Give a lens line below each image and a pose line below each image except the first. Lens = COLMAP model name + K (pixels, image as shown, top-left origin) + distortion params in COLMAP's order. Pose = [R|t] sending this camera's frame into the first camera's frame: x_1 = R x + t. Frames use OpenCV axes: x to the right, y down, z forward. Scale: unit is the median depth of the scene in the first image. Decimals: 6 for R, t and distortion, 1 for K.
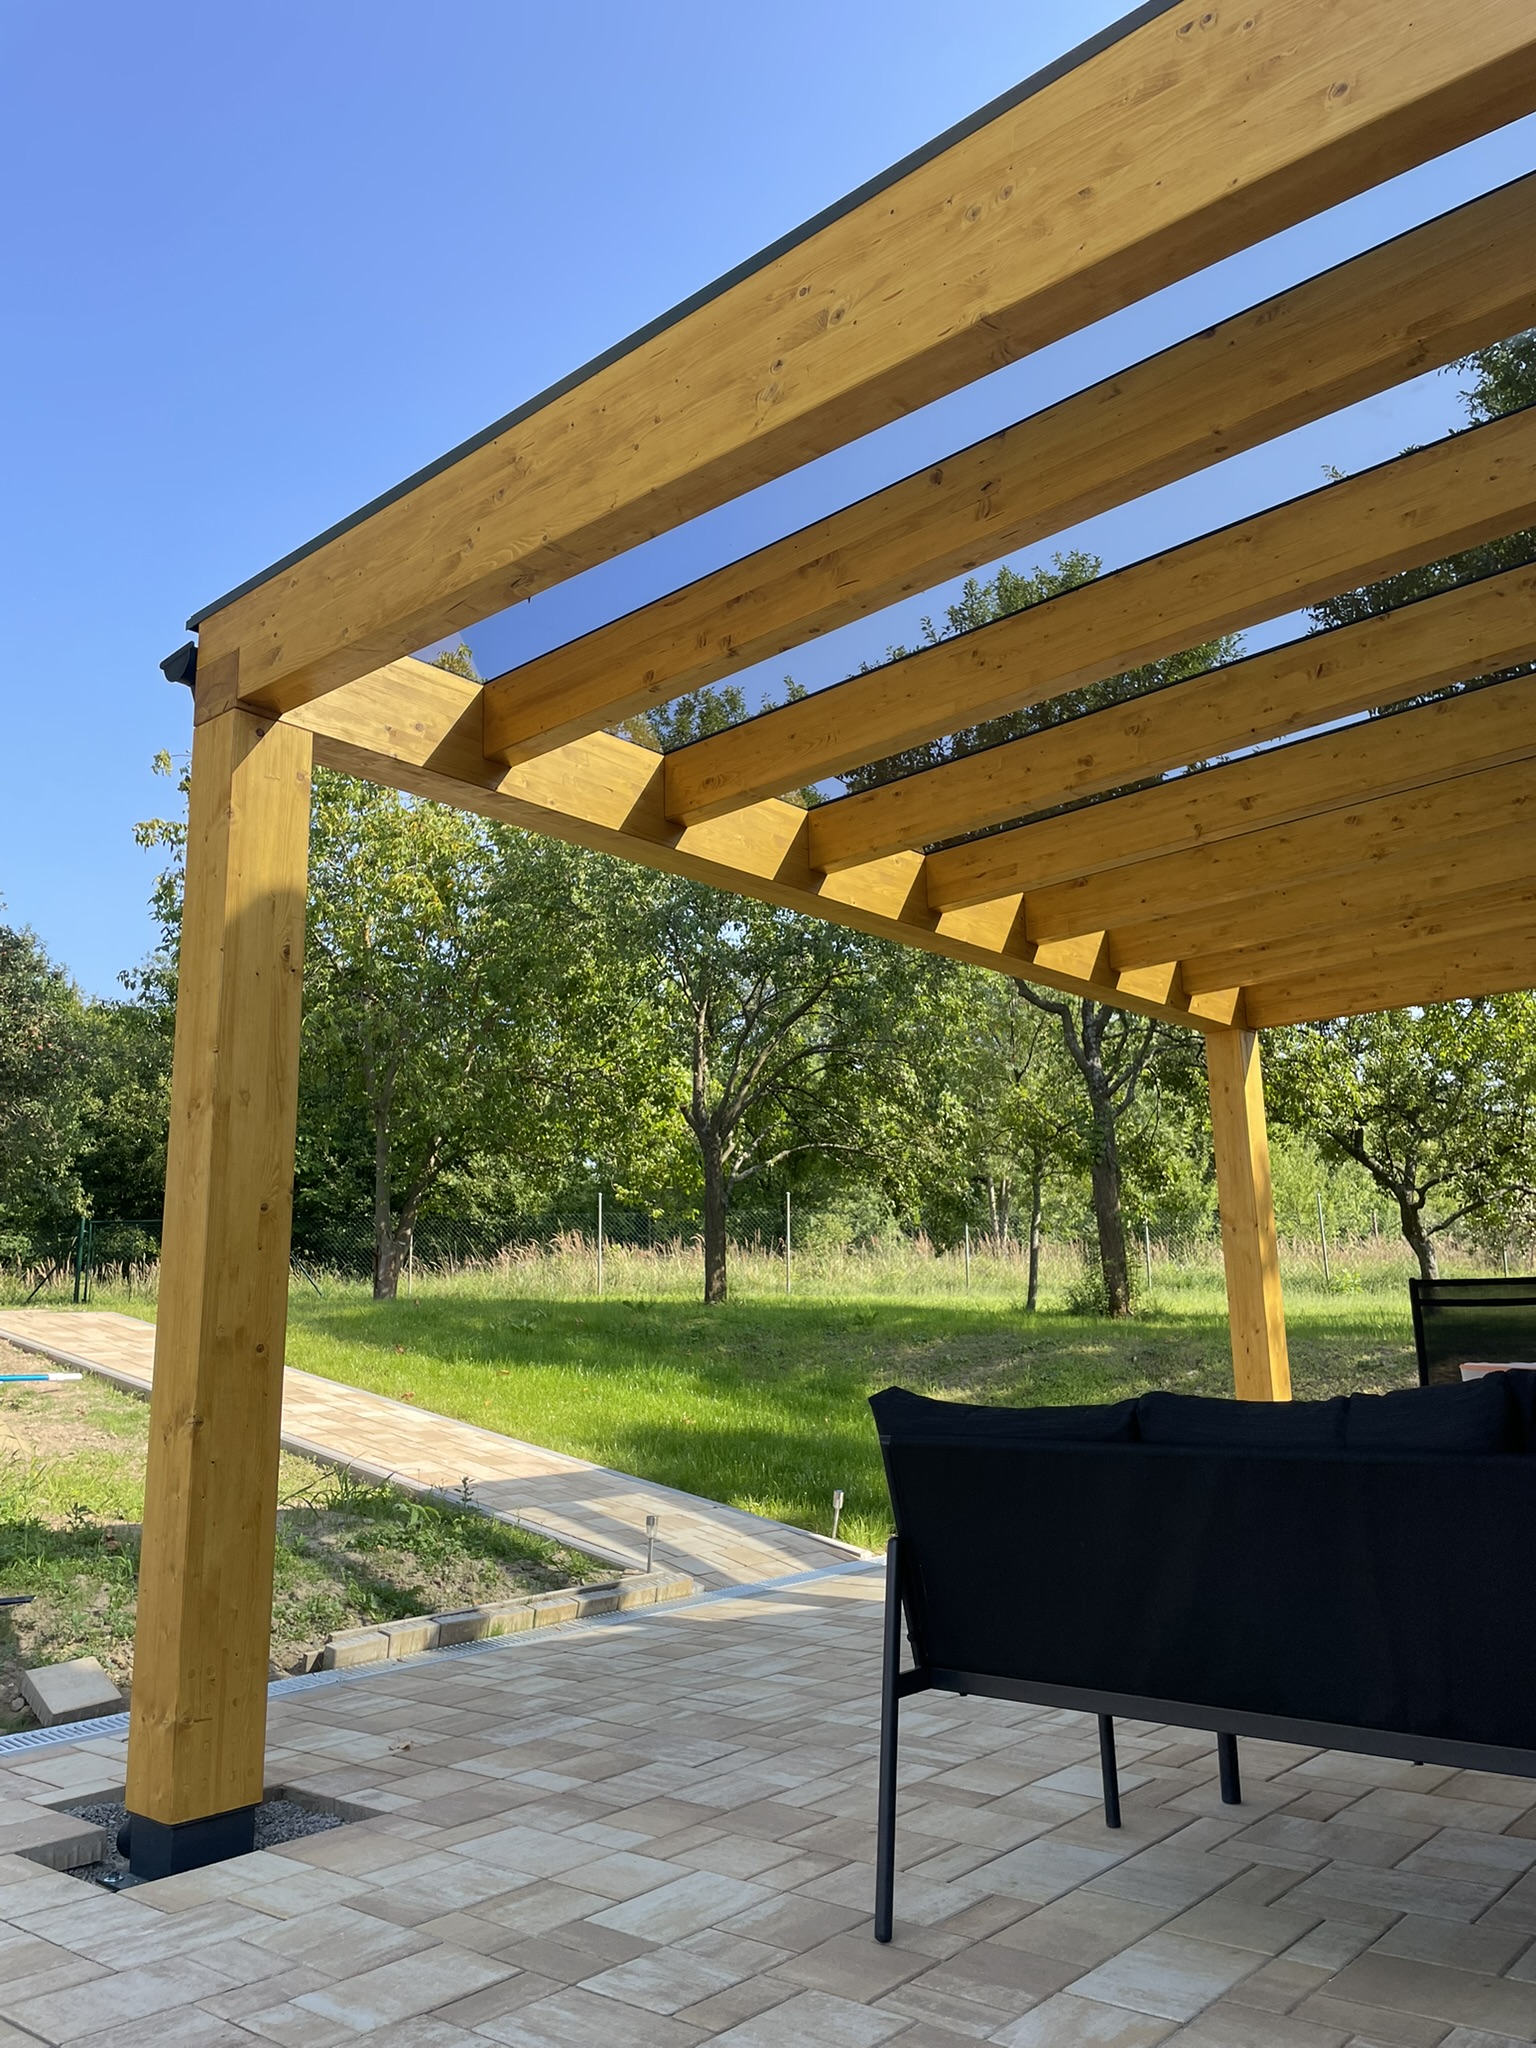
lens RADIAL K [[1544.1, 0, 768.0], [0, 1544.1, 1024.0], [0, 0, 1]] dist [0.085099, -0.116148]
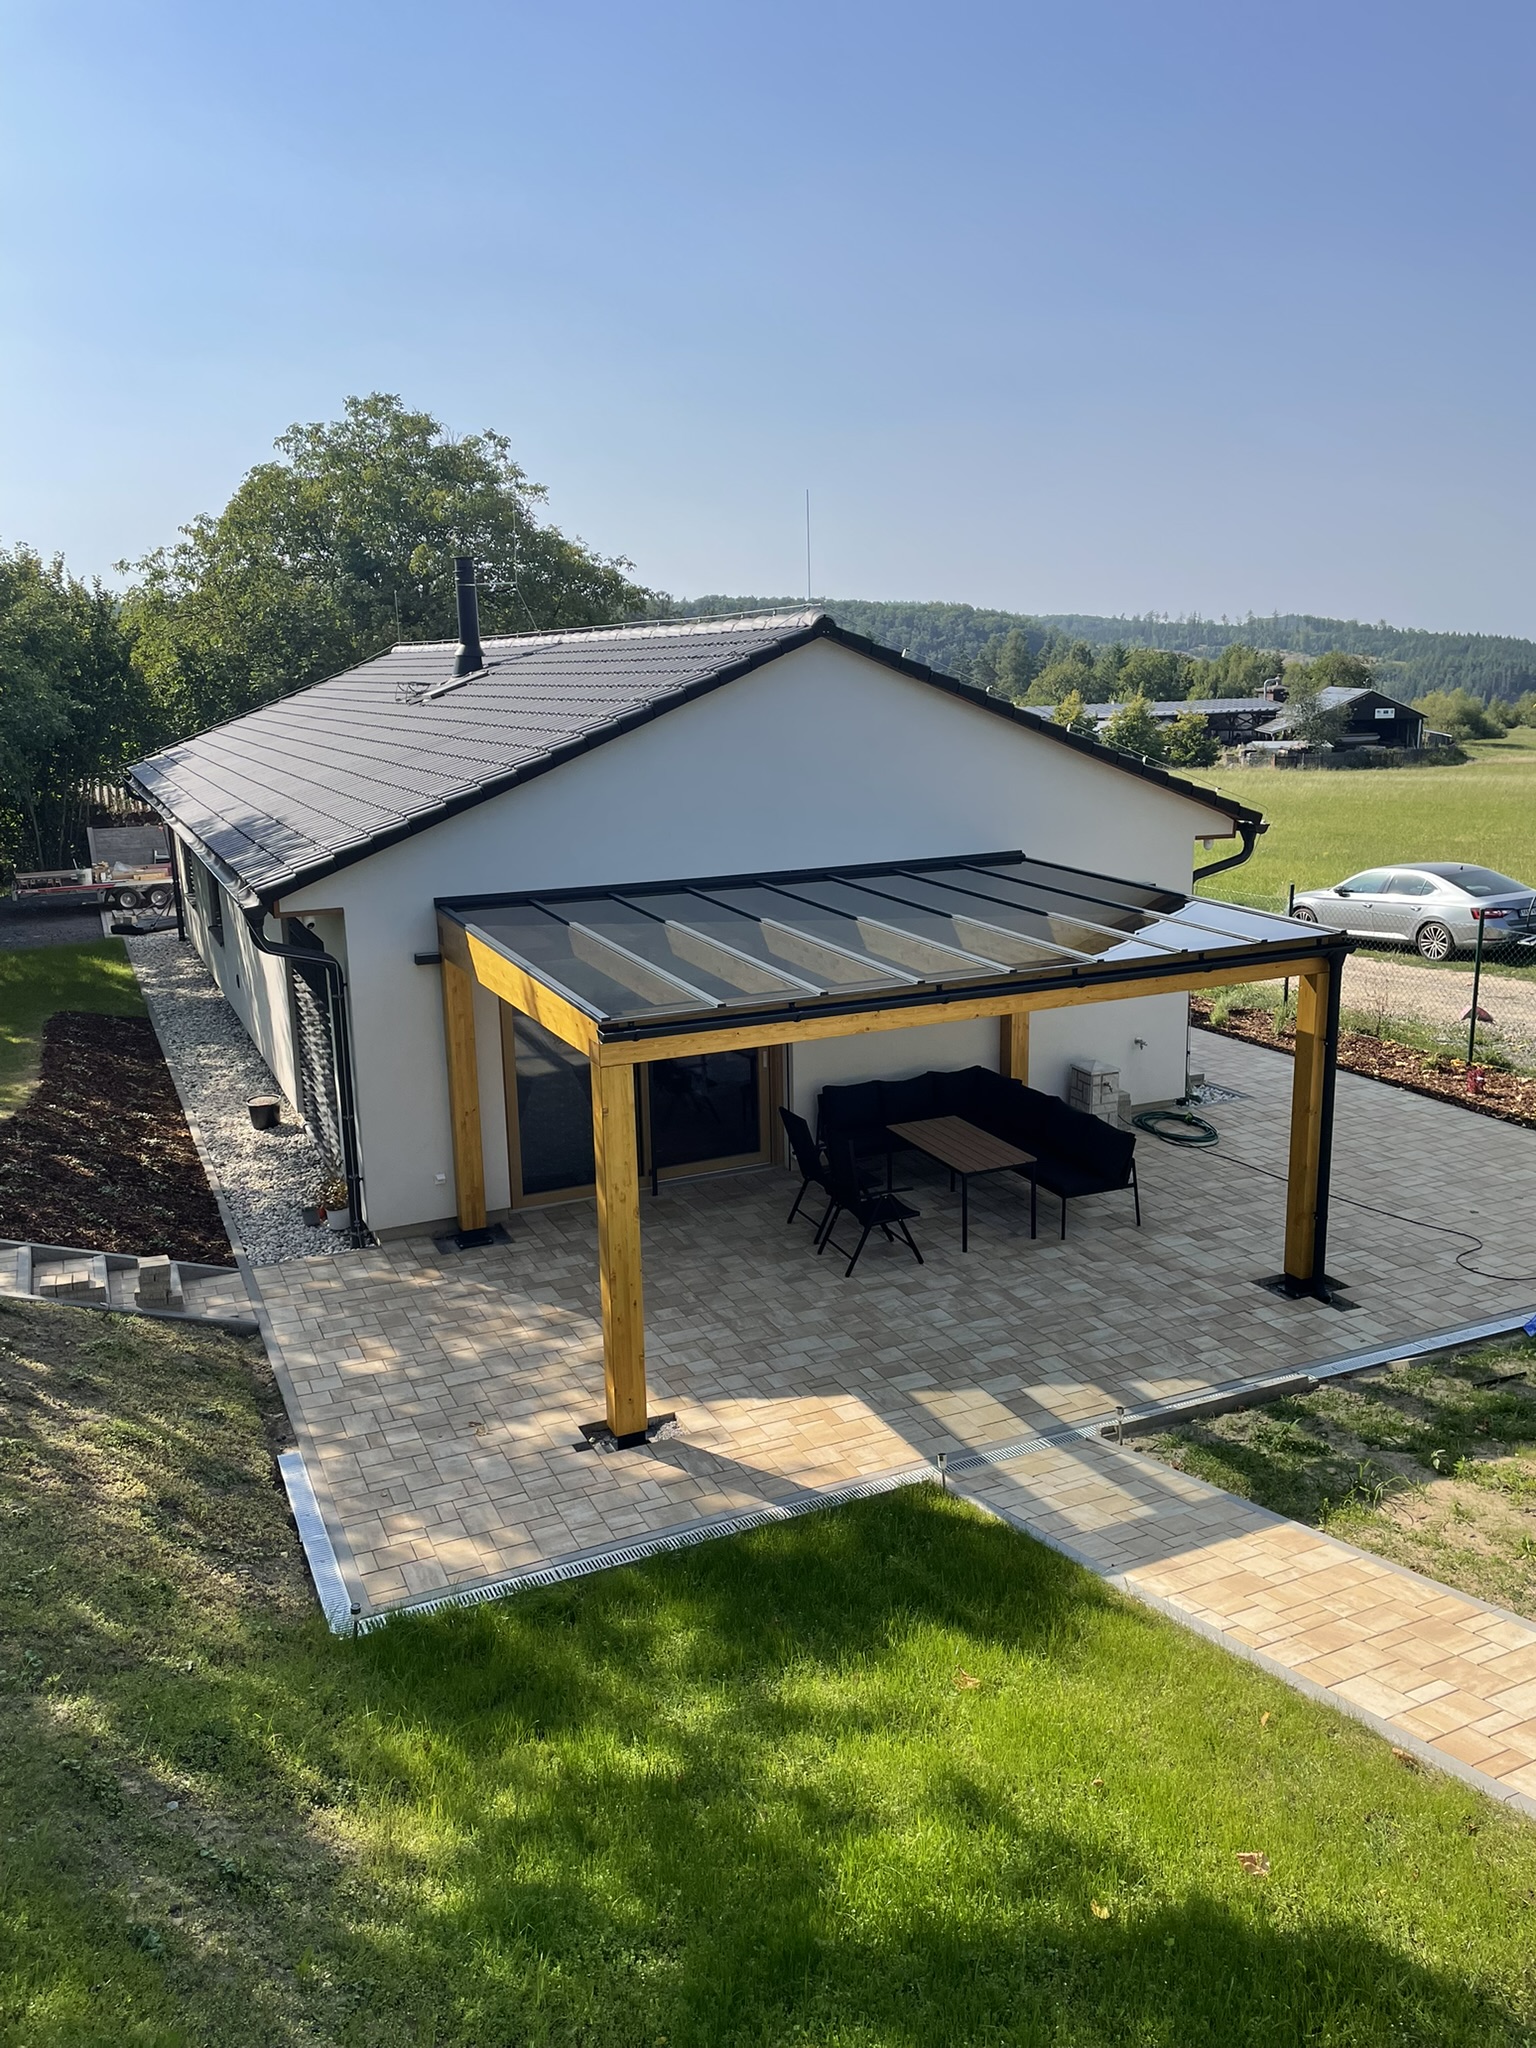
lens RADIAL K [[1544.1, 0, 768.0], [0, 1544.1, 1024.0], [0, 0, 1]] dist [0.085099, -0.116148]
pose [[-0.908704, -0.055705, 0.413709, -0.856496], [-0.046983, 0.998407, 0.031238, -0.172285], [-0.414790, 0.008949, -0.909873, 5.887416]]
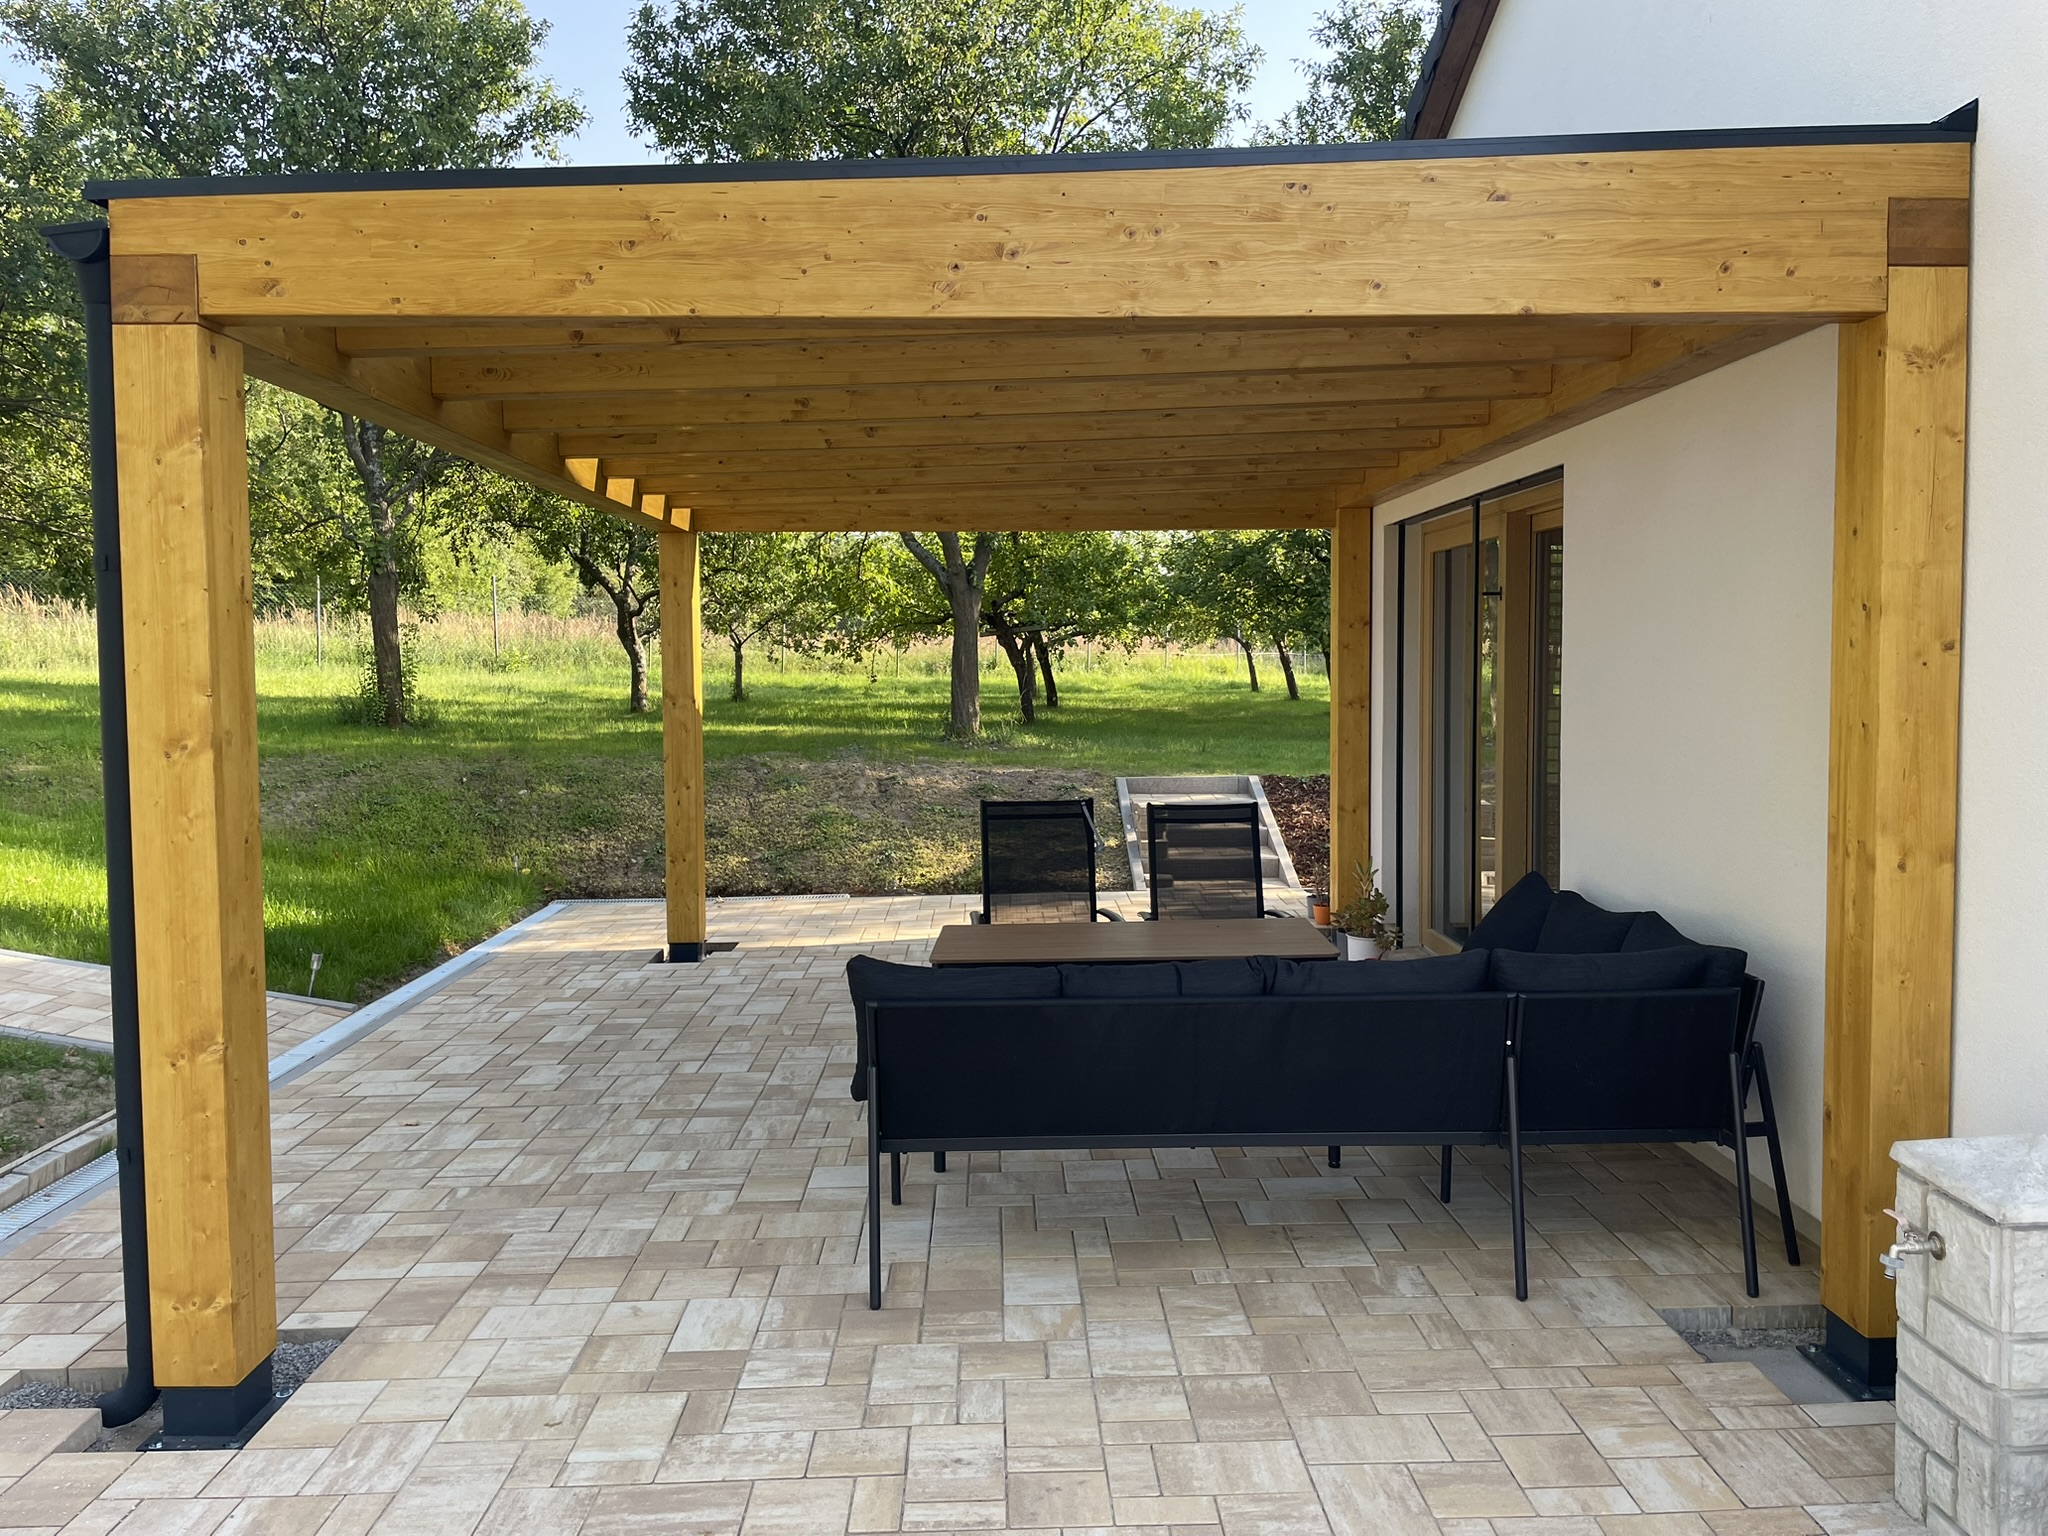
lens RADIAL K [[1544.1, 0, 1024.0], [0, 1544.1, 768.0], [0, 0, 1]] dist [0.085099, -0.116148]
pose [[0.746973, -0.031336, 0.664115, -0.807170], [-0.139378, 0.969312, 0.202505, -0.272059], [-0.650081, -0.243829, 0.719682, -0.094872]]
